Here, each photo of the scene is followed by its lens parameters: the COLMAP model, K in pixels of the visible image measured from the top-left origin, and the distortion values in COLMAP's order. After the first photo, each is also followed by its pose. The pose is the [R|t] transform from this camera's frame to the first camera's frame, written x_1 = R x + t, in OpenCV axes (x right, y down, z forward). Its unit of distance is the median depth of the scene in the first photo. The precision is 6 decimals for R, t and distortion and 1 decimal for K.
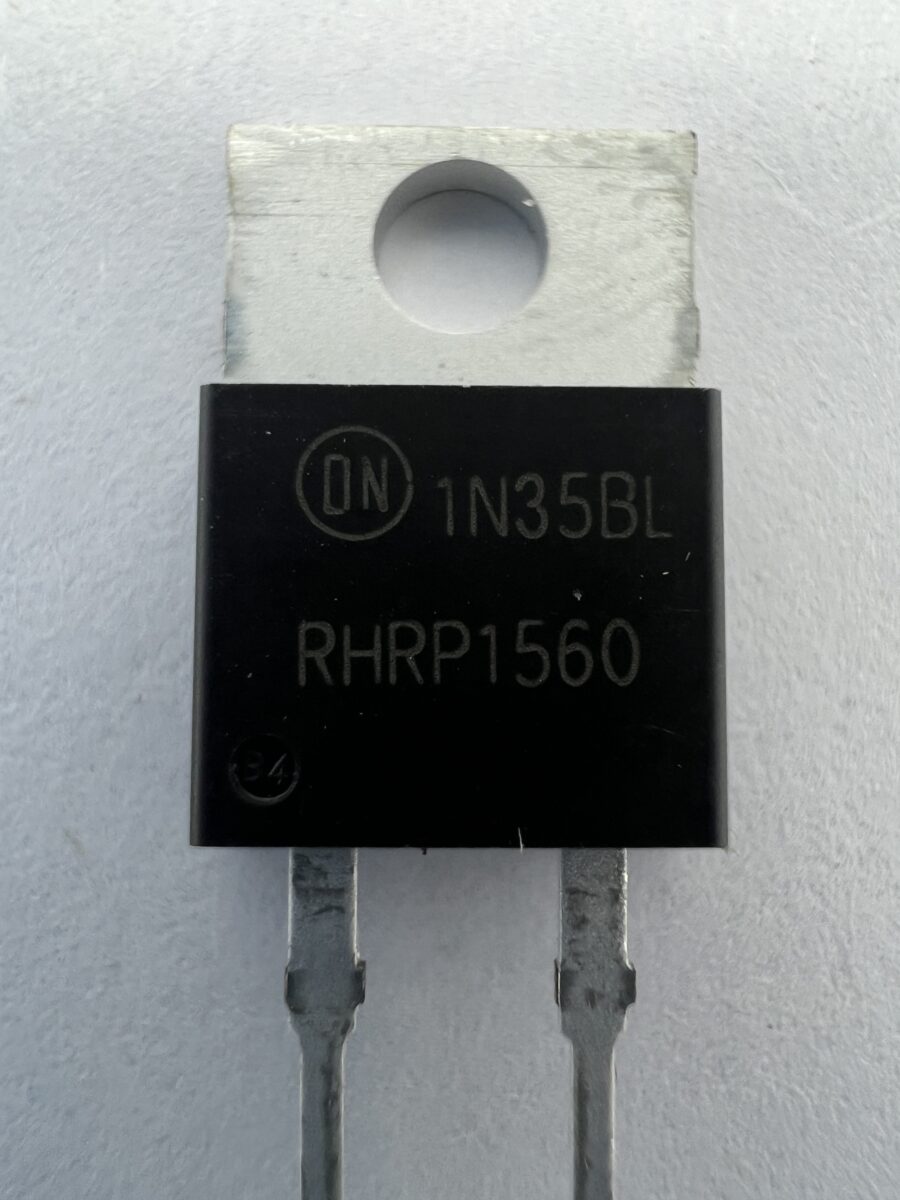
lens RADIAL K [[932.4, 0, 450.0], [0, 932.4, 600.0], [0, 0, 1]] dist [-0.010988, -0.013162]
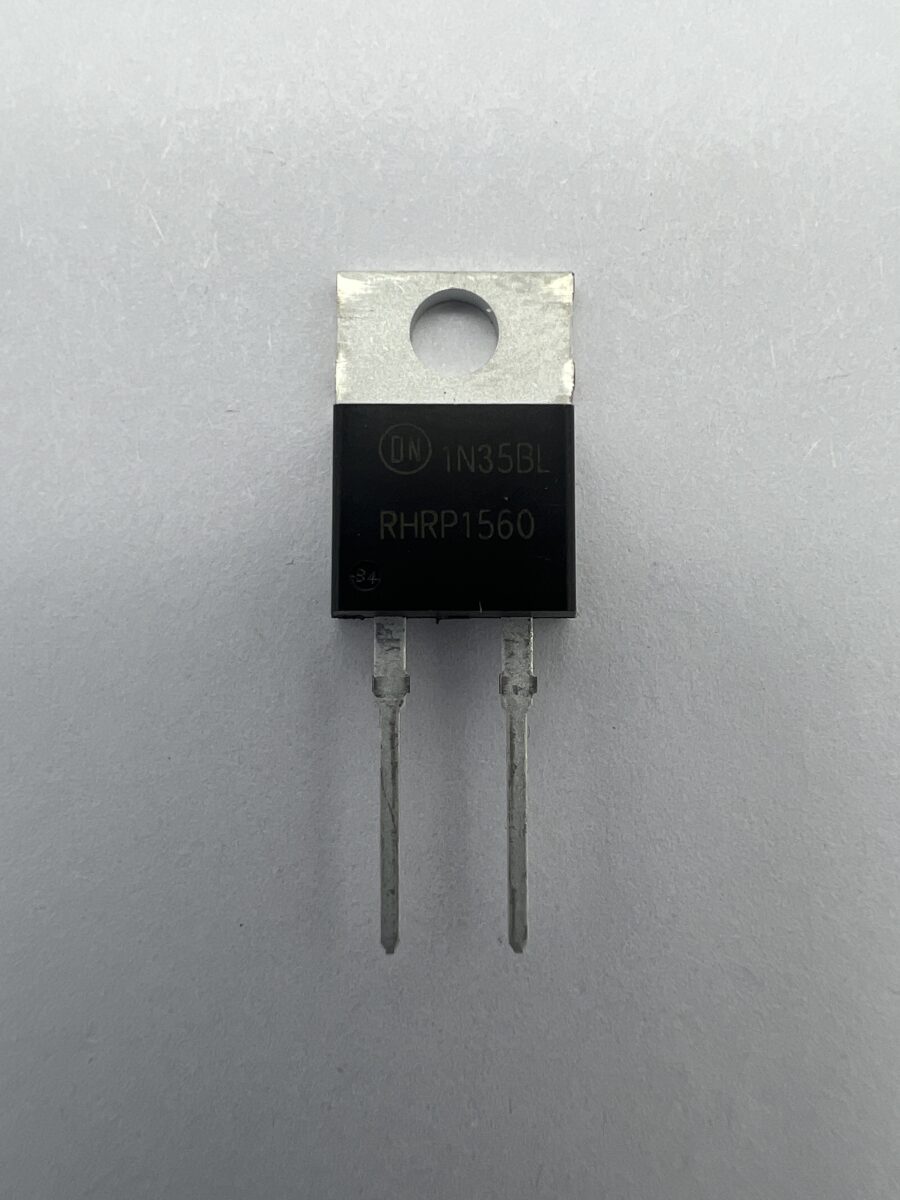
lens RADIAL K [[932.4, 0, 450.0], [0, 932.4, 600.0], [0, 0, 1]] dist [-0.010988, -0.013162]
pose [[0.999942, -0.003566, -0.010186, 0.023868], [0.003505, 0.999976, -0.006021, 0.238009], [0.010207, 0.005985, 0.999930, -1.160007]]
